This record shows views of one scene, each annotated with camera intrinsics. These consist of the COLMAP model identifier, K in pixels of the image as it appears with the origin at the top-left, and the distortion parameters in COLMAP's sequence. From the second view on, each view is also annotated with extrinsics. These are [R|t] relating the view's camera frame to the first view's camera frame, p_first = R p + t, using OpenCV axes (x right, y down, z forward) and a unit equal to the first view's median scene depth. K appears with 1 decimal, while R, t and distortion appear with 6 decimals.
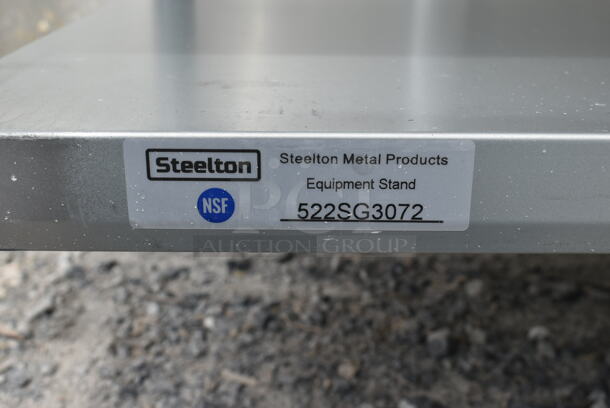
lens RADIAL K [[799.1, 0, 305.1], [0, 799.1, 203.4], [0, 0, 1]] dist [-0.018886, 0.000000]
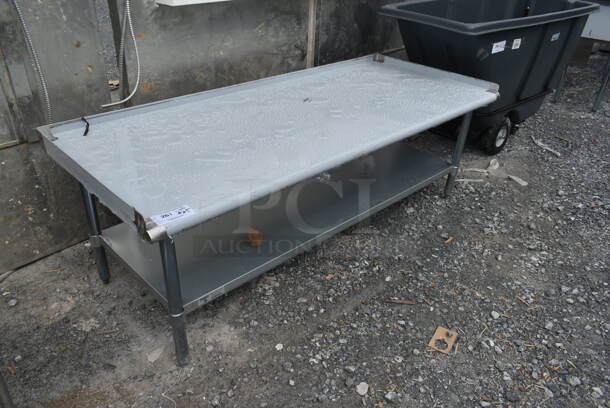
lens RADIAL K [[465.6, 0, 305.6], [0, 465.6, 204.1], [0, 0, 1]] dist [-0.025877, 0.010837]
pose [[0.703825, -0.319223, 0.634608, -2.706908], [0.214526, 0.947148, 0.238515, -2.426934], [-0.677207, -0.031733, 0.735108, -4.470198]]
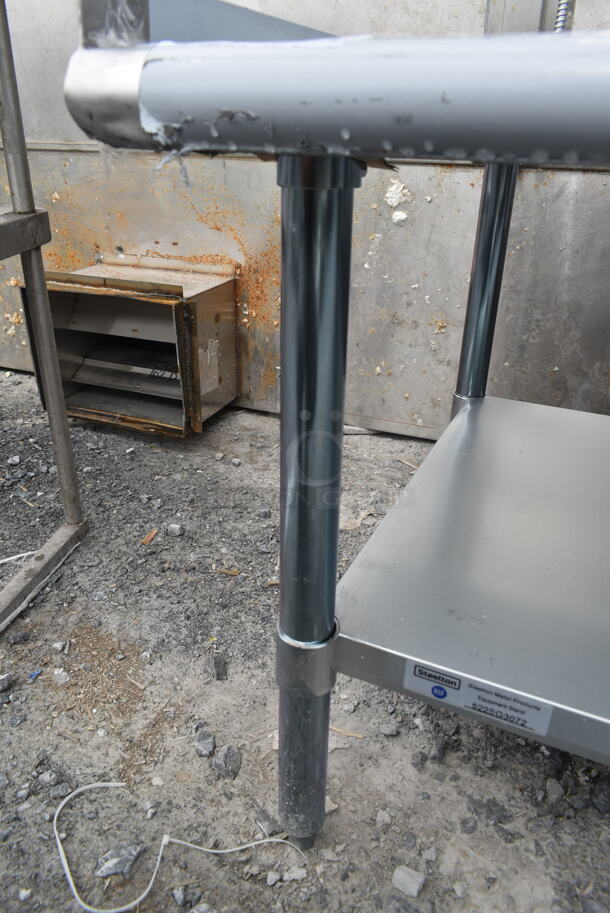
lens RADIAL K [[696.9, 0, 302.2], [0, 696.9, 451.7], [0, 0, 1]] dist [-0.025877, 0.010837]
pose [[0.911595, 0.206819, -0.355275, 0.106180], [-0.183406, 0.978063, 0.098767, -0.837444], [0.367908, -0.024876, 0.929529, -1.082078]]
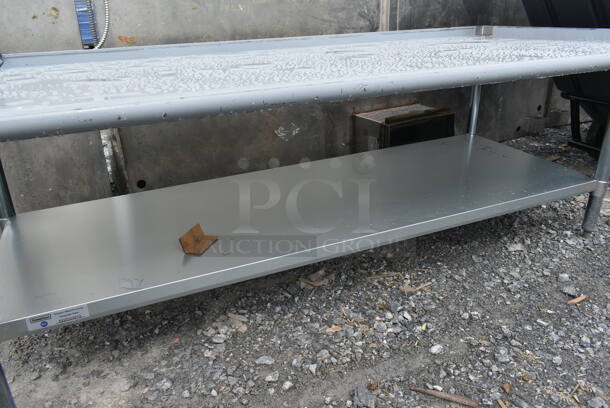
lens RADIAL K [[465.6, 0, 305.5], [0, 465.6, 203.3], [0, 0, 1]] dist [-0.025877, 0.010837]
pose [[0.895382, -0.178073, 0.408144, 0.400326], [0.178685, 0.983211, 0.036977, -0.676637], [-0.407877, 0.039821, 0.912168, -3.065007]]
